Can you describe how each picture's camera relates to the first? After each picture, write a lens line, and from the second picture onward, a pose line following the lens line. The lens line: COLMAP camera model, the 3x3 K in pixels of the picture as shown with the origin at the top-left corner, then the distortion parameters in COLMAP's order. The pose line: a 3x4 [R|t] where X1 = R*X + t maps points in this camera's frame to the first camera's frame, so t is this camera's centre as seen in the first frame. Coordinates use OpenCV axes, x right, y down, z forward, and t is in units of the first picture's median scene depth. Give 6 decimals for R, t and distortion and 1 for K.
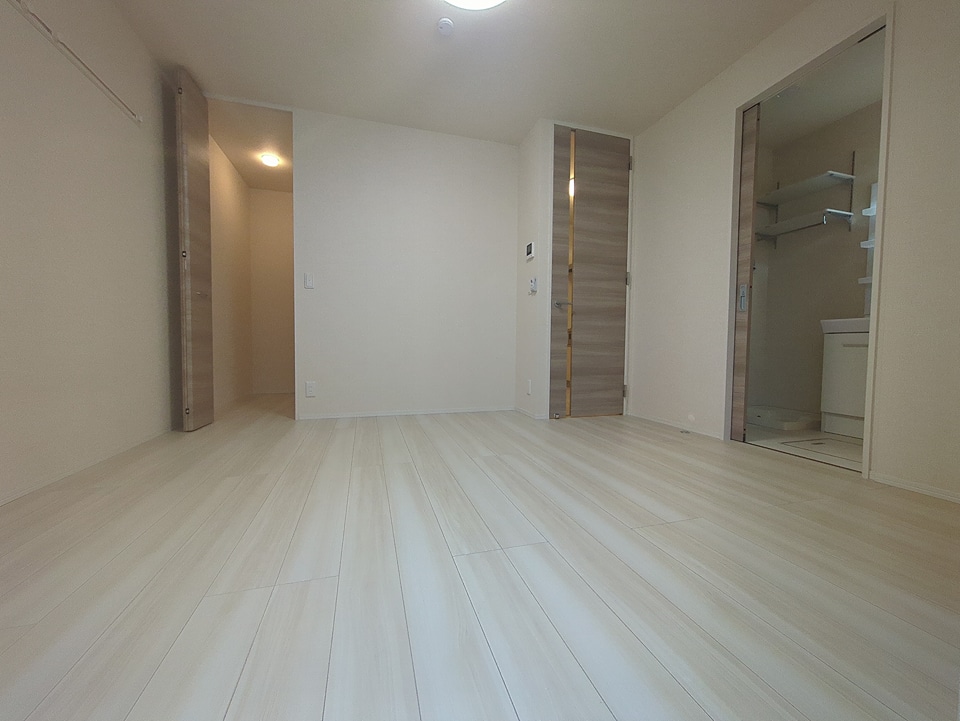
lens RADIAL K [[375.2, 0, 481.1], [0, 375.2, 365.8], [0, 0, 1]] dist [0.002450, 0.000356]
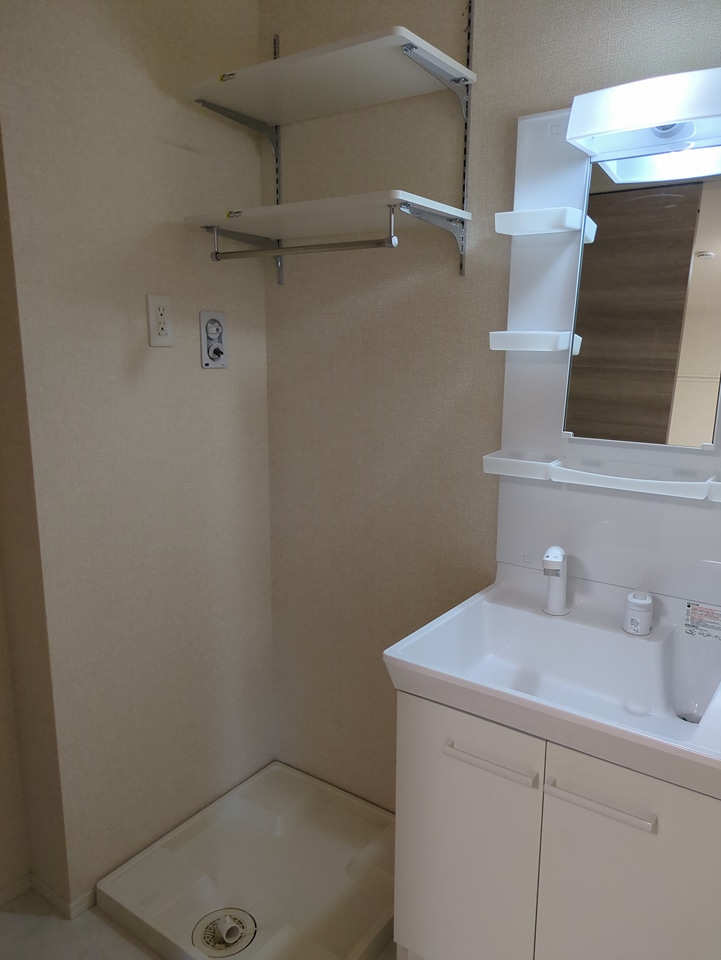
lens RADIAL K [[723.1, 0, 365.5], [0, 723.1, 490.5], [0, 0, 1]] dist [0.036702, -0.038828]
pose [[0.805089, -0.126272, 0.579558, 0.578529], [0.025174, 0.983471, 0.179305, -0.299756], [-0.592620, -0.129766, 0.794961, 0.582247]]
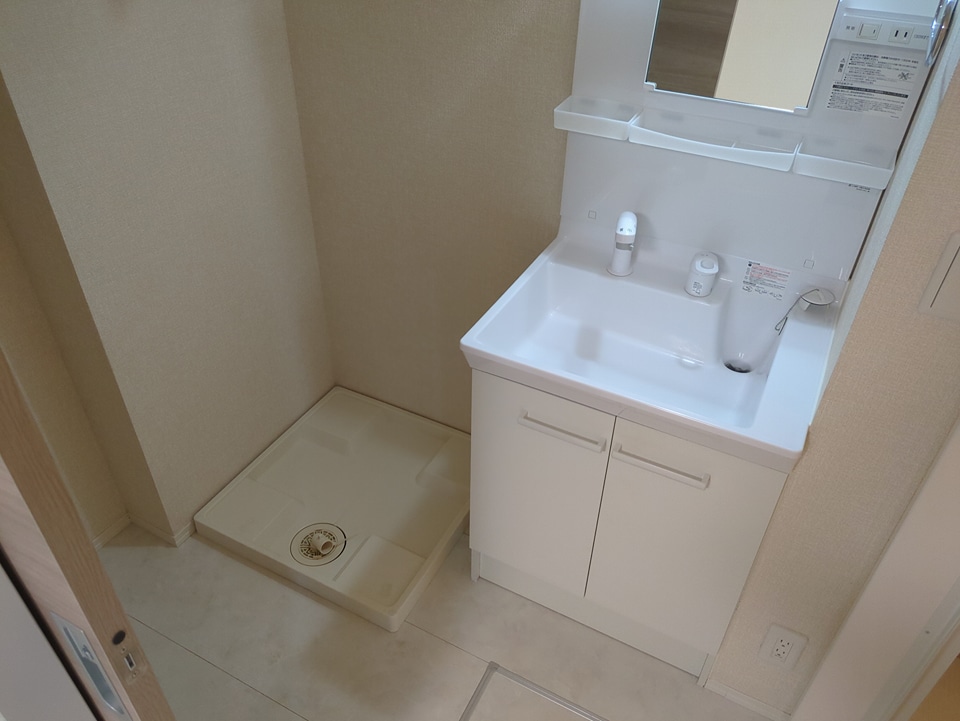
lens RADIAL K [[723.1, 0, 469.3], [0, 723.1, 378.5], [0, 0, 1]] dist [0.036702, -0.038828]
pose [[0.719886, -0.432721, 0.542694, 0.583481], [0.026347, 0.798348, 0.601620, -0.376267], [-0.693593, -0.418799, 0.586120, 0.642510]]
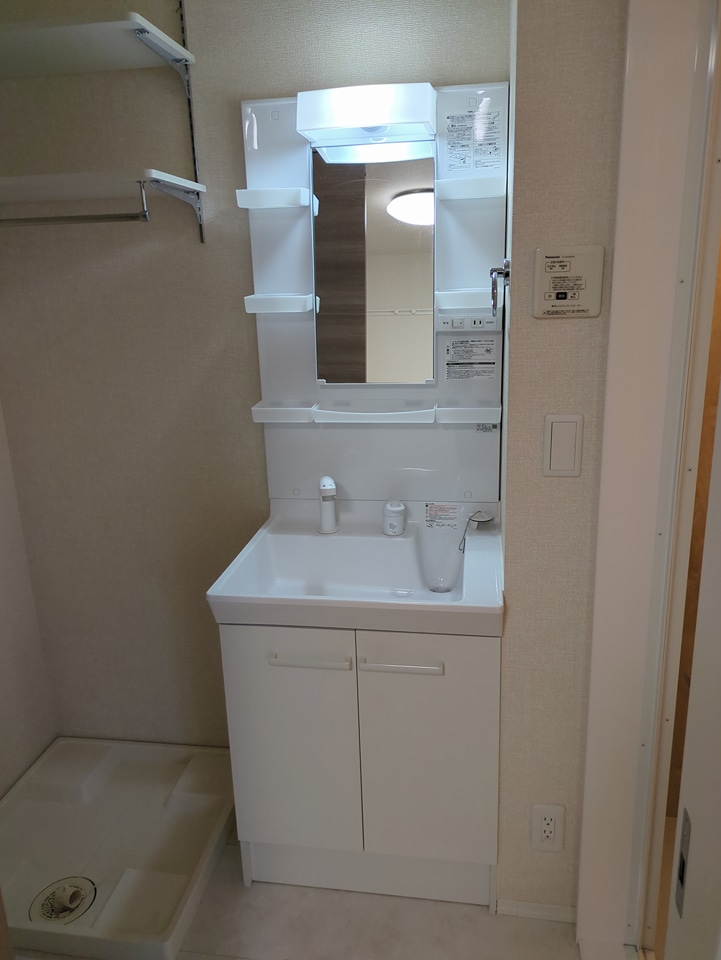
lens RADIAL K [[723.1, 0, 364.7], [0, 723.1, 475.8], [0, 0, 1]] dist [0.036702, -0.038828]
pose [[0.451847, -0.266527, 0.851350, 0.474528], [0.072510, 0.962142, 0.262728, -0.324118], [-0.889143, -0.056982, 0.454067, 0.598444]]
